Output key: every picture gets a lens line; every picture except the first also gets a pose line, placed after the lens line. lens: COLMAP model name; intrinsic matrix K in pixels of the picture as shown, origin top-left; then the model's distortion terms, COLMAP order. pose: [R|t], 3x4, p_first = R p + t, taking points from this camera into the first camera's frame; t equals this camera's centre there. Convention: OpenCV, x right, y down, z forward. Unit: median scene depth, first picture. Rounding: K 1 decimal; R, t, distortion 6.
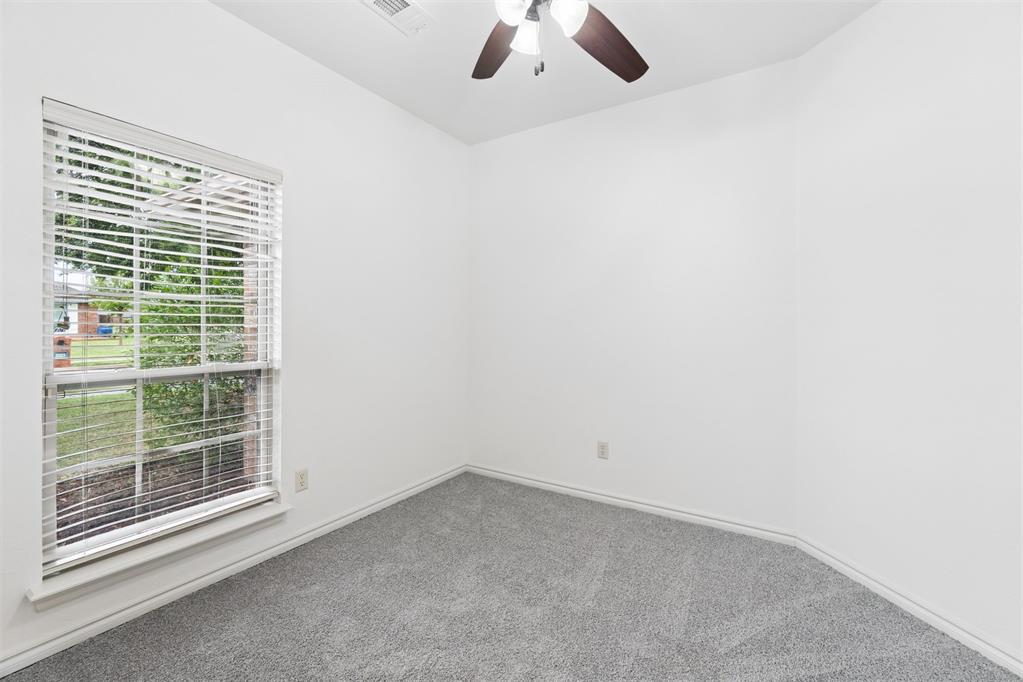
lens RADIAL K [[440.1, 0, 511.3], [0, 440.1, 333.1], [0, 0, 1]] dist [-0.003018, 0.002023]
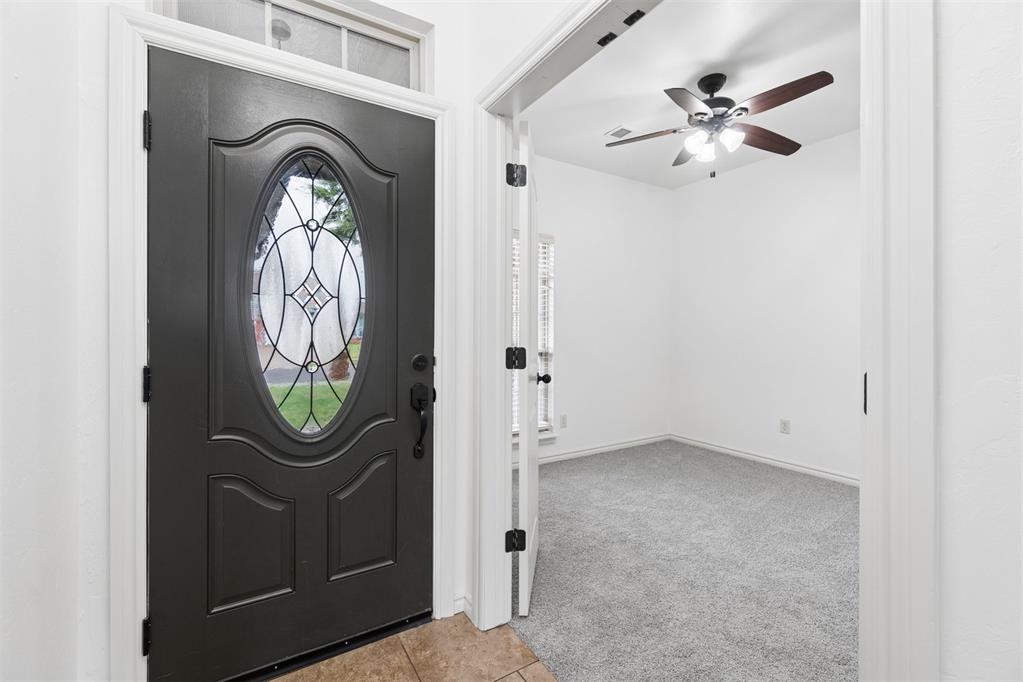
lens RADIAL K [[440.1, 0, 513.8], [0, 440.1, 331.7], [0, 0, 1]] dist [-0.003018, 0.002023]
pose [[0.901682, -0.002831, -0.432390, 0.070967], [-0.004953, 0.999845, -0.016875, 0.028851], [0.432371, 0.017357, 0.901529, -0.587265]]
